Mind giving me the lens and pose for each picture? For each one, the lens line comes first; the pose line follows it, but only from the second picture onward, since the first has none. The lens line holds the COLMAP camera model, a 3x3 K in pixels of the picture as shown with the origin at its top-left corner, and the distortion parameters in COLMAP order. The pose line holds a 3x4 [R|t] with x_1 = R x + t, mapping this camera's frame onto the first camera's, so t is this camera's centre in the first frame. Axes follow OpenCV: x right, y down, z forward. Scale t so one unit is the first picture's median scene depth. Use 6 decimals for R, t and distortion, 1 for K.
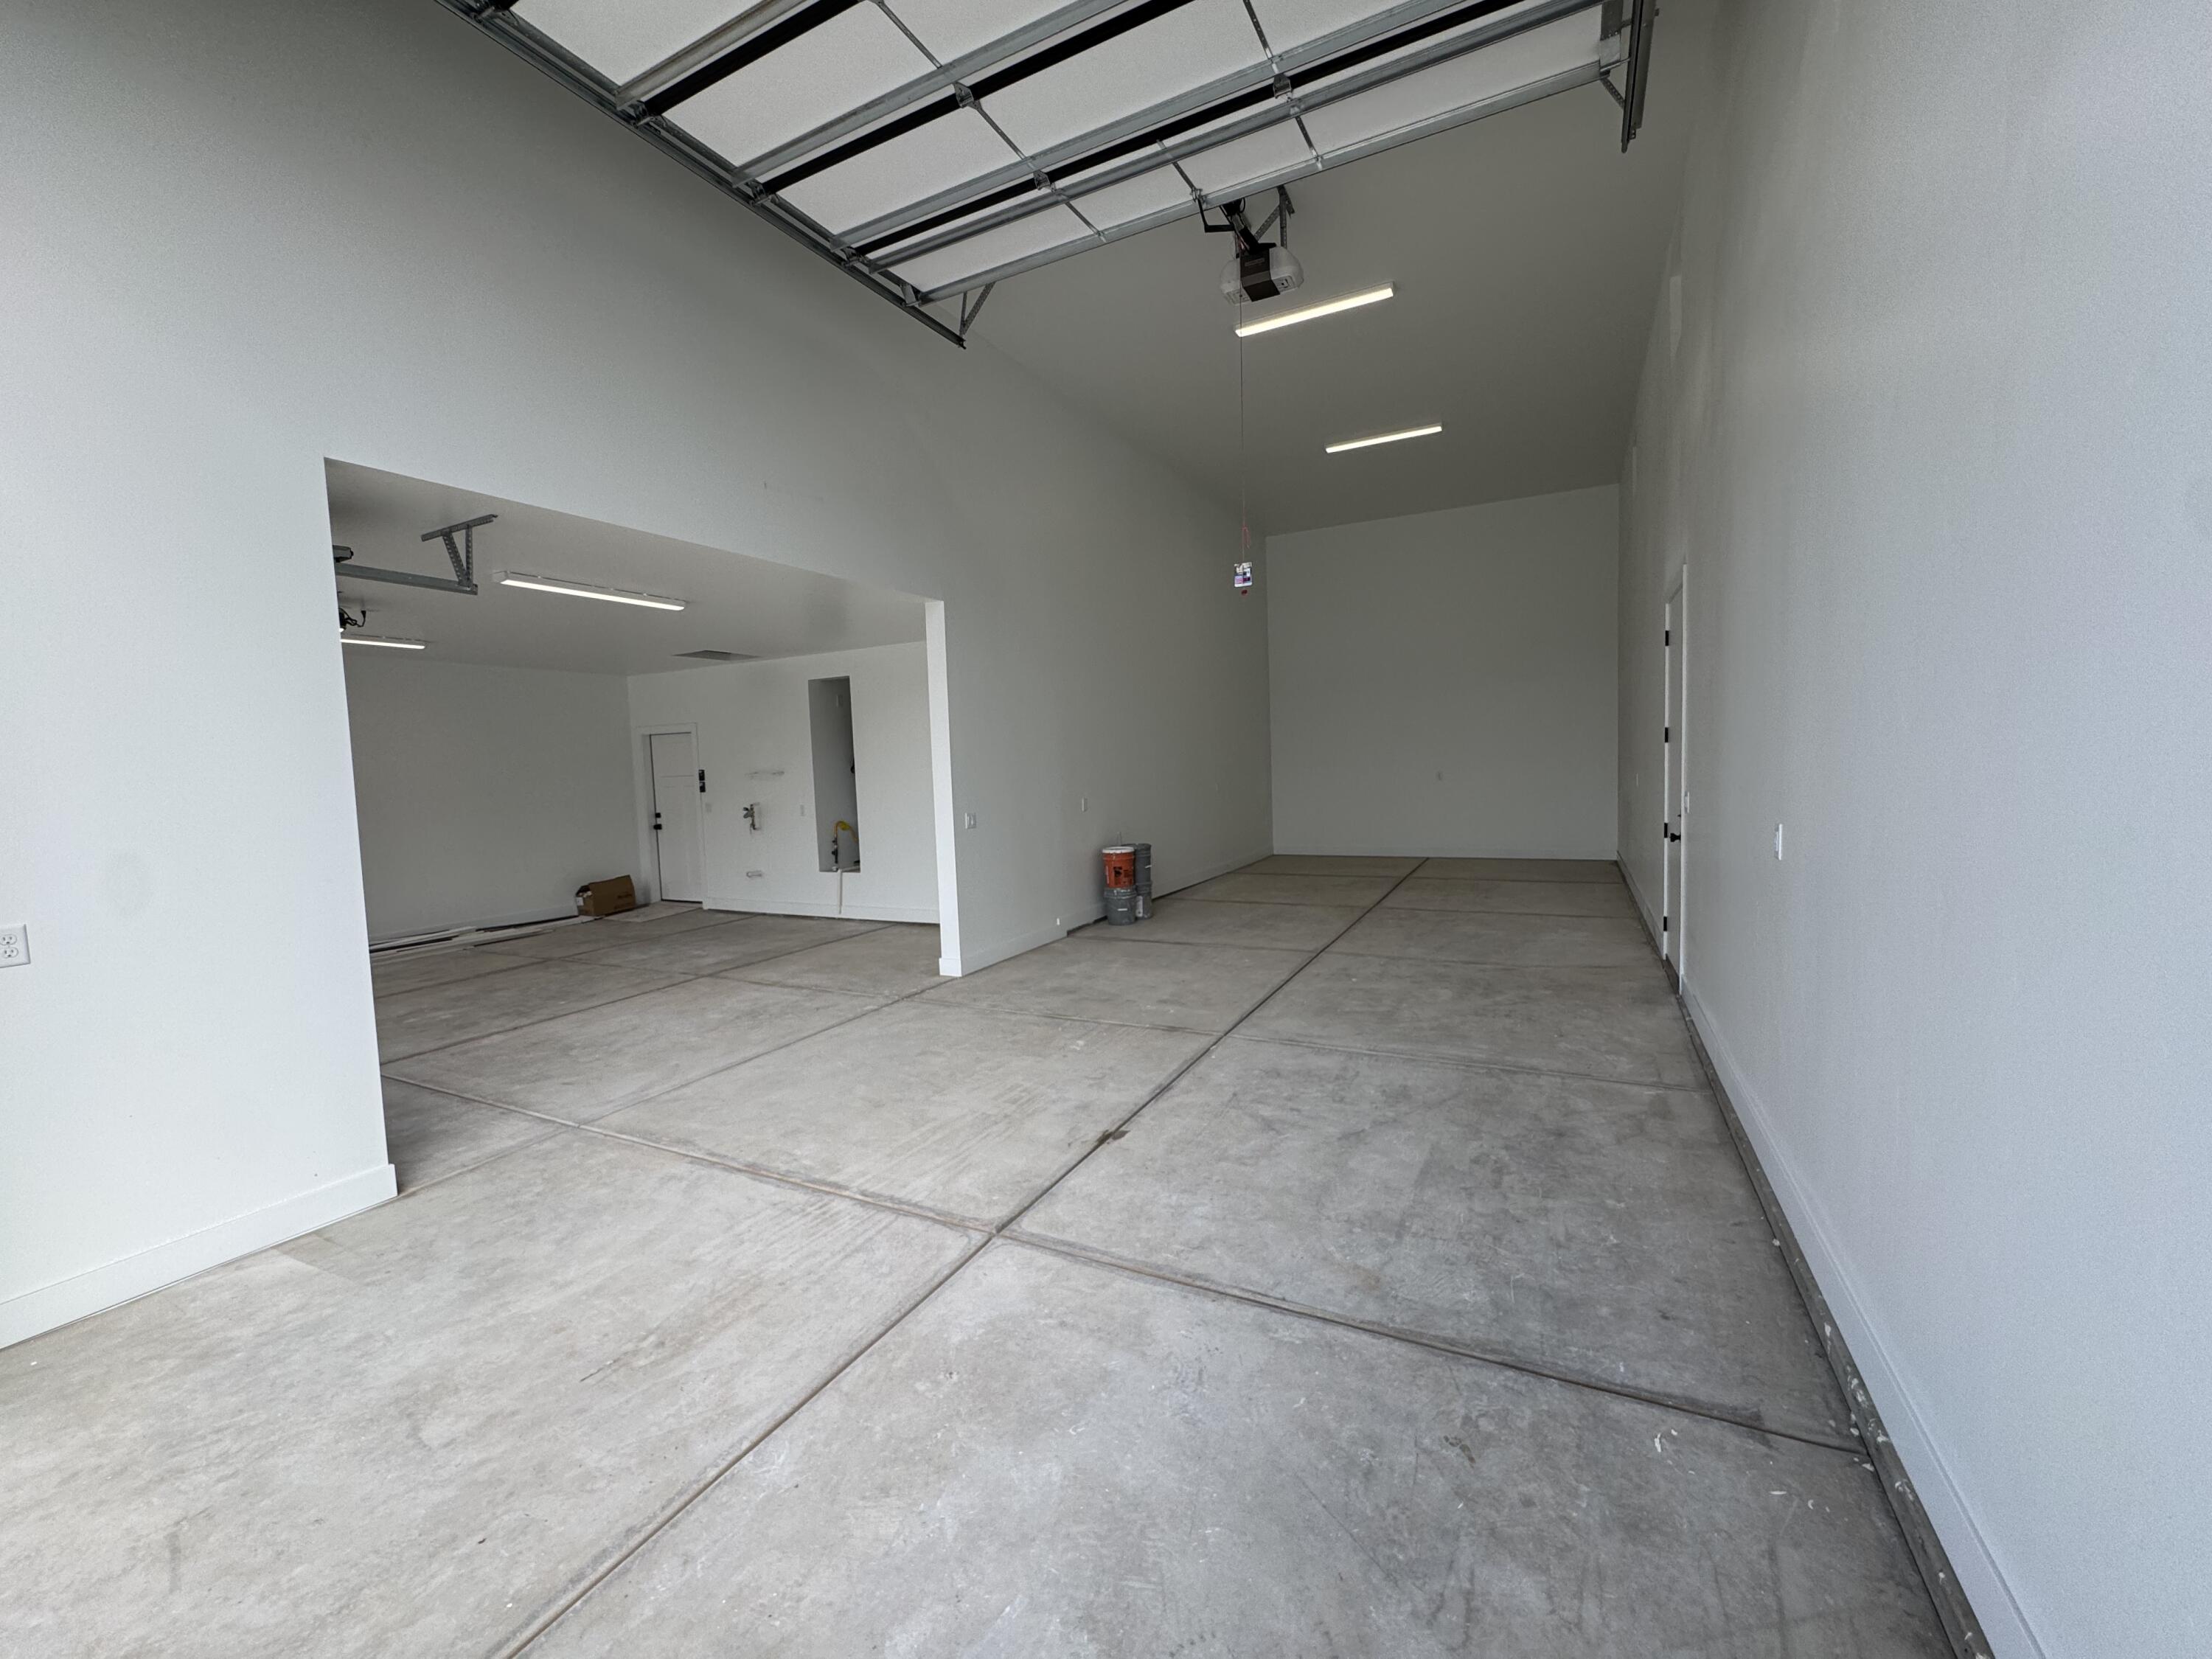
lens RADIAL K [[892.1, 0, 1110.3], [0, 892.1, 829.5], [0, 0, 1]] dist [-0.003219, -0.000545]
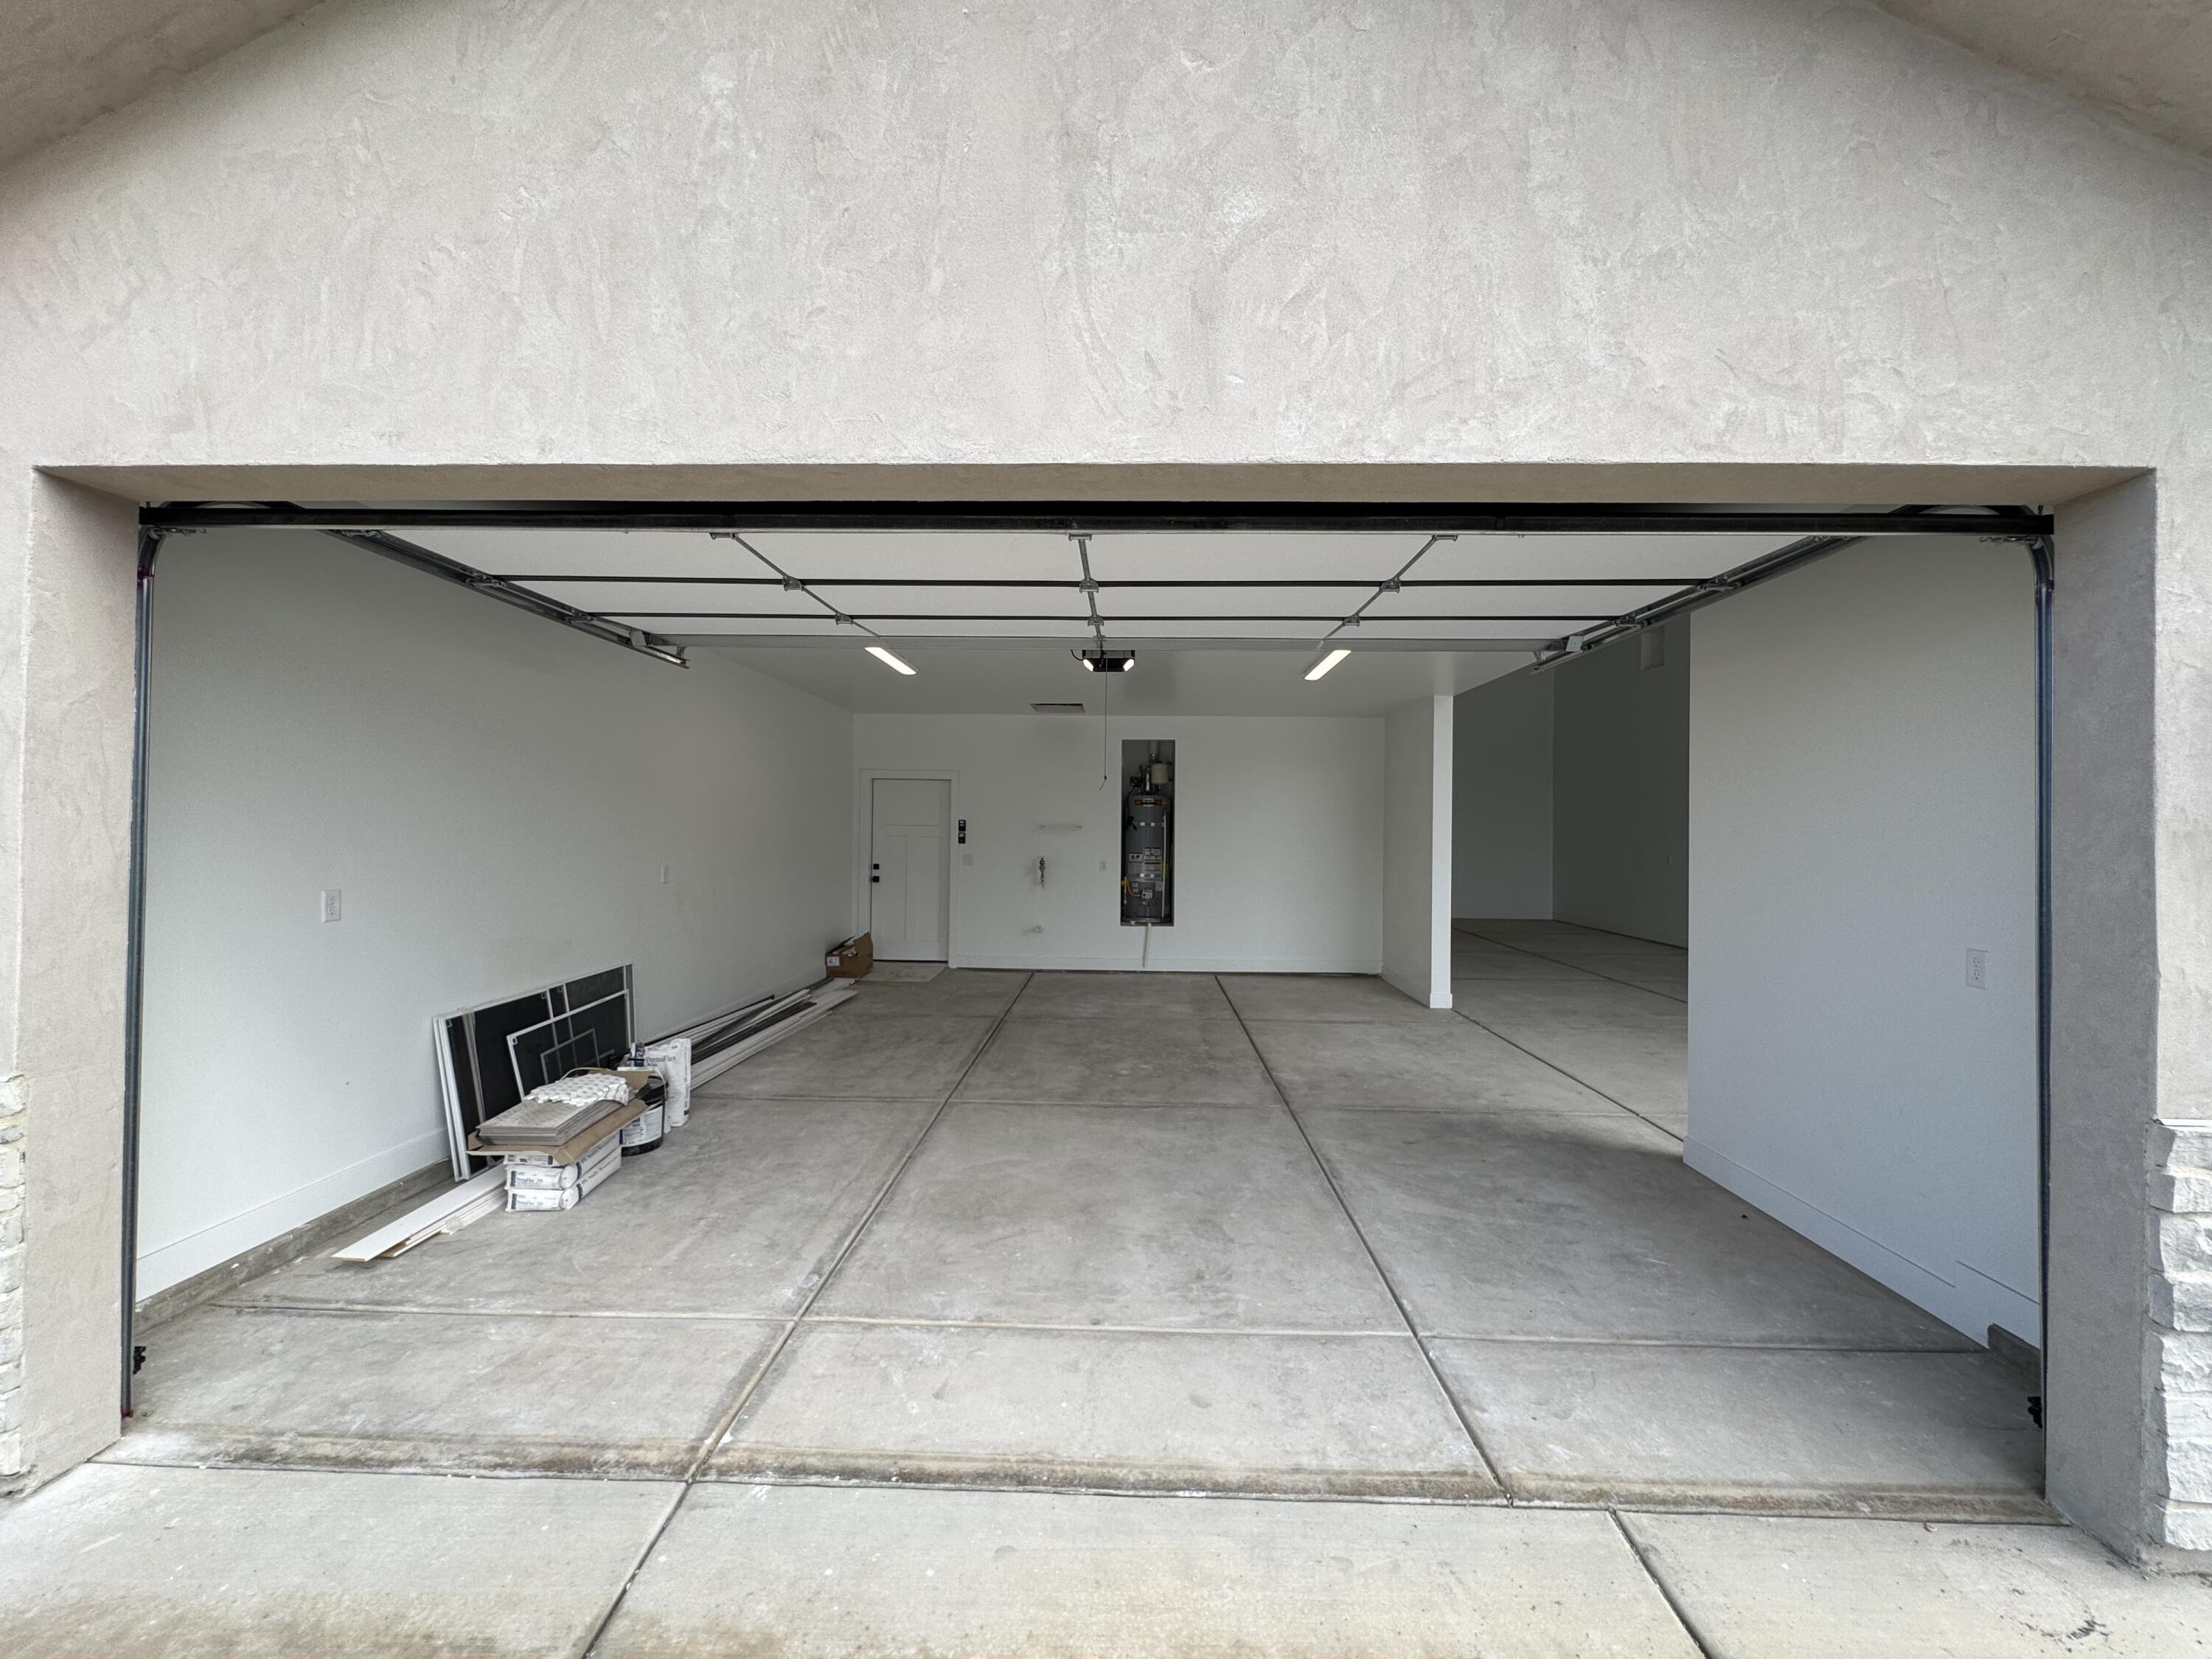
lens RADIAL K [[892.1, 0, 1117.3], [0, 892.1, 824.3], [0, 0, 1]] dist [-0.003219, -0.000545]
pose [[0.898812, 0.046279, 0.435884, -2.048675], [-0.009120, 0.996170, -0.086962, 0.053475], [-0.438239, 0.074187, 0.895792, 0.212321]]
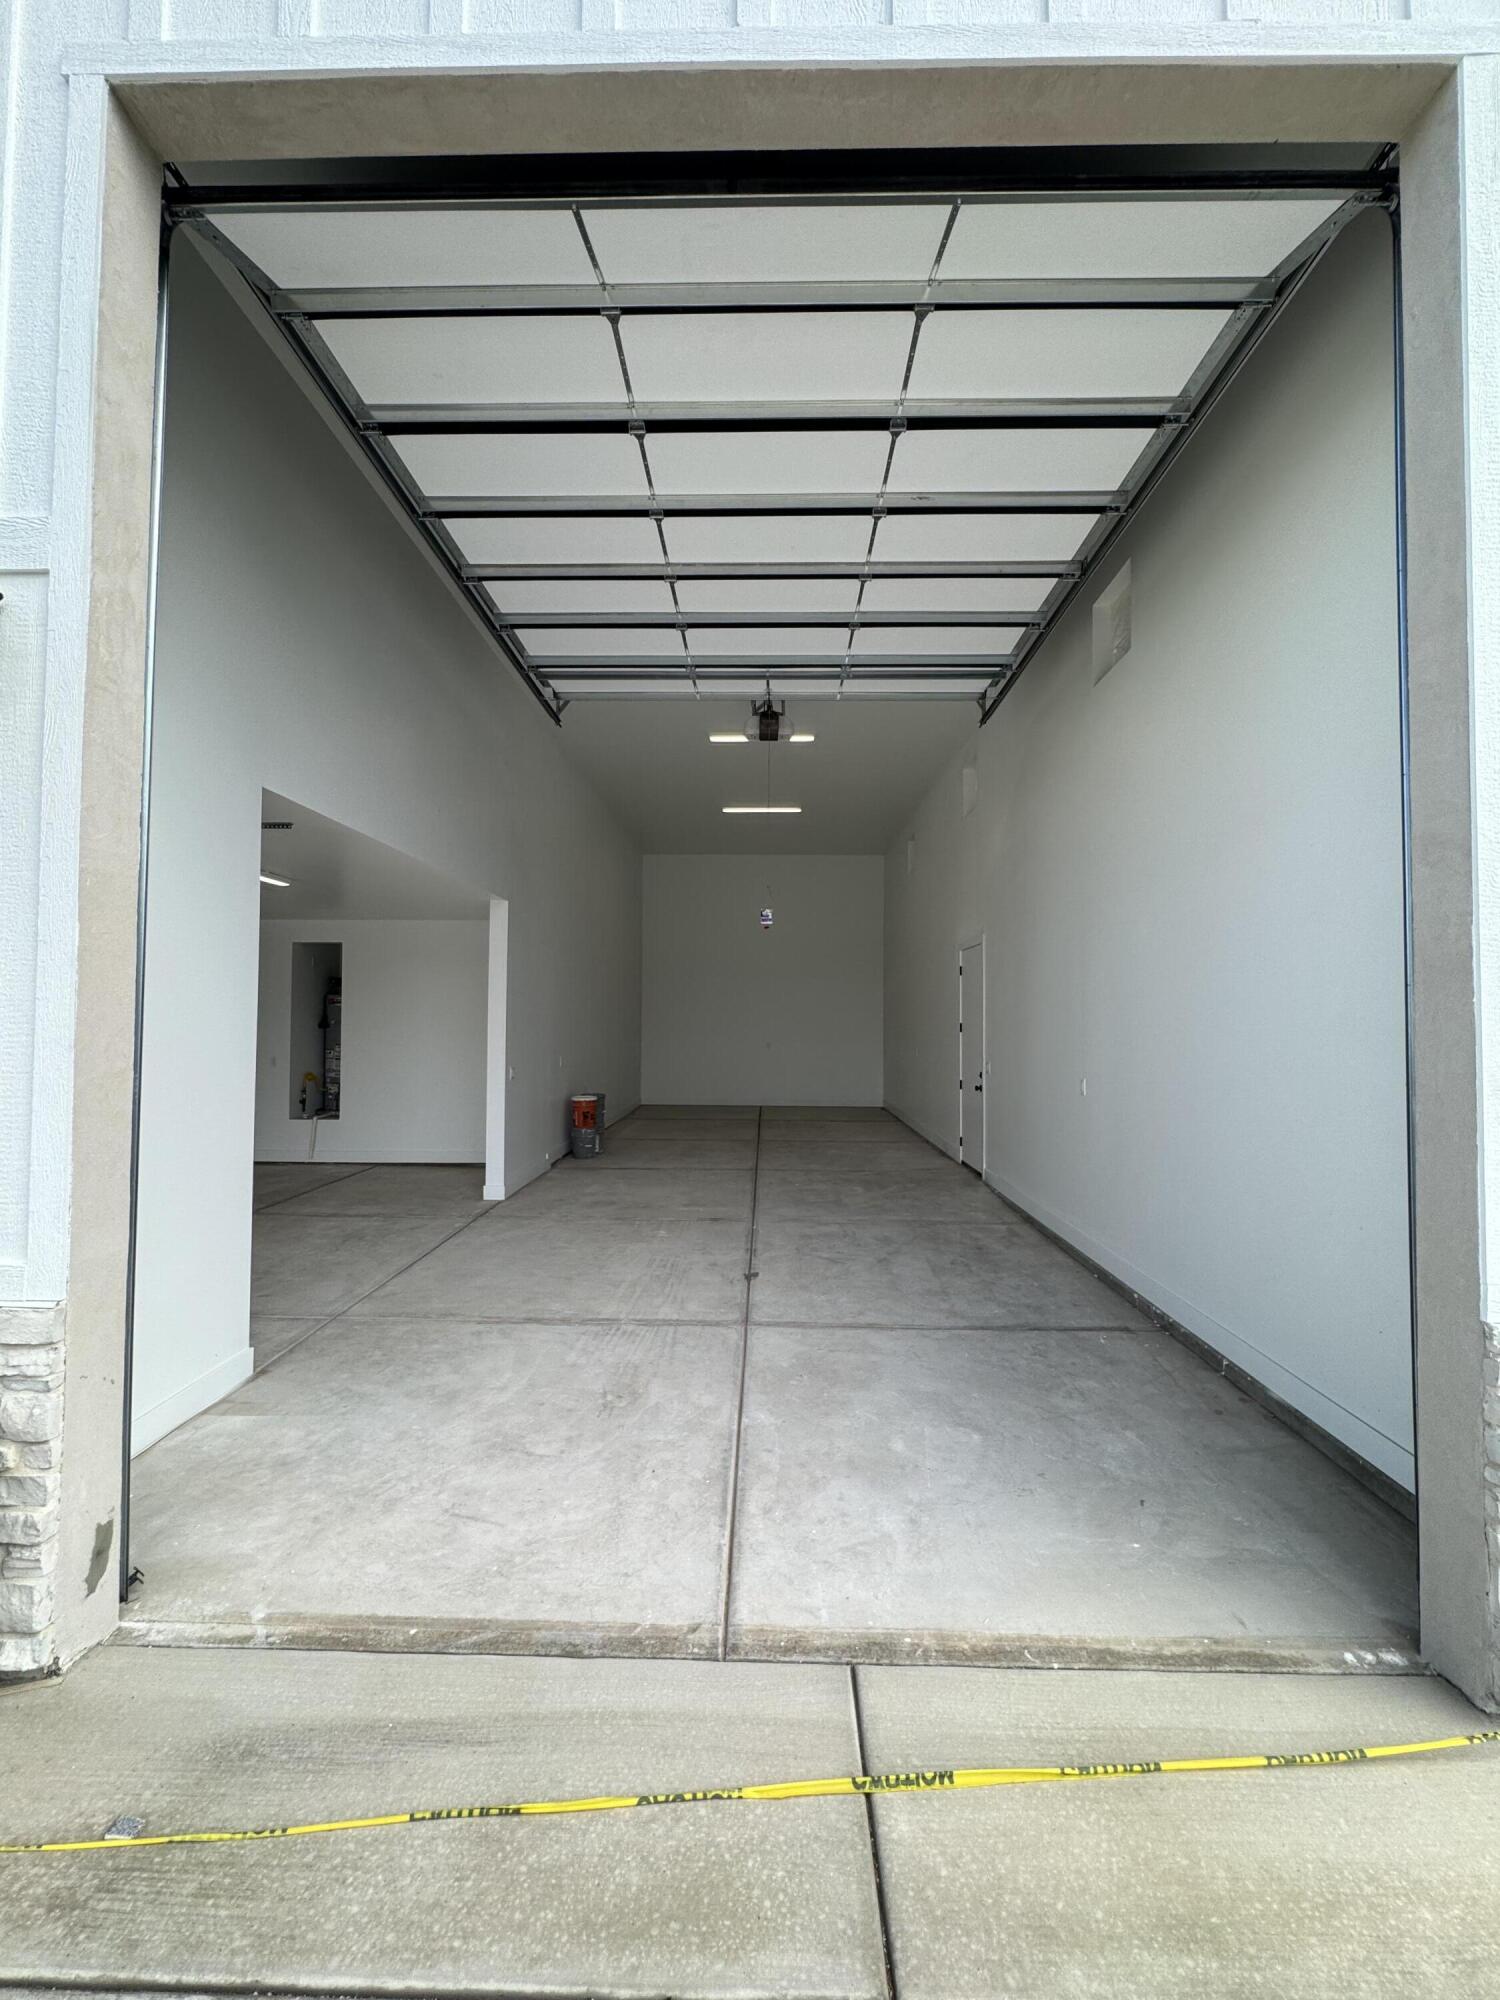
lens RADIAL K [[806.6, 0, 751.3], [0, 806.6, 1010.1], [0, 0, 1]] dist [-0.003219, -0.000545]
pose [[0.899263, 0.046484, 0.434932, -0.668355], [-0.005858, 0.995528, -0.094286, 0.012044], [-0.437369, 0.082240, 0.895514, -0.327152]]
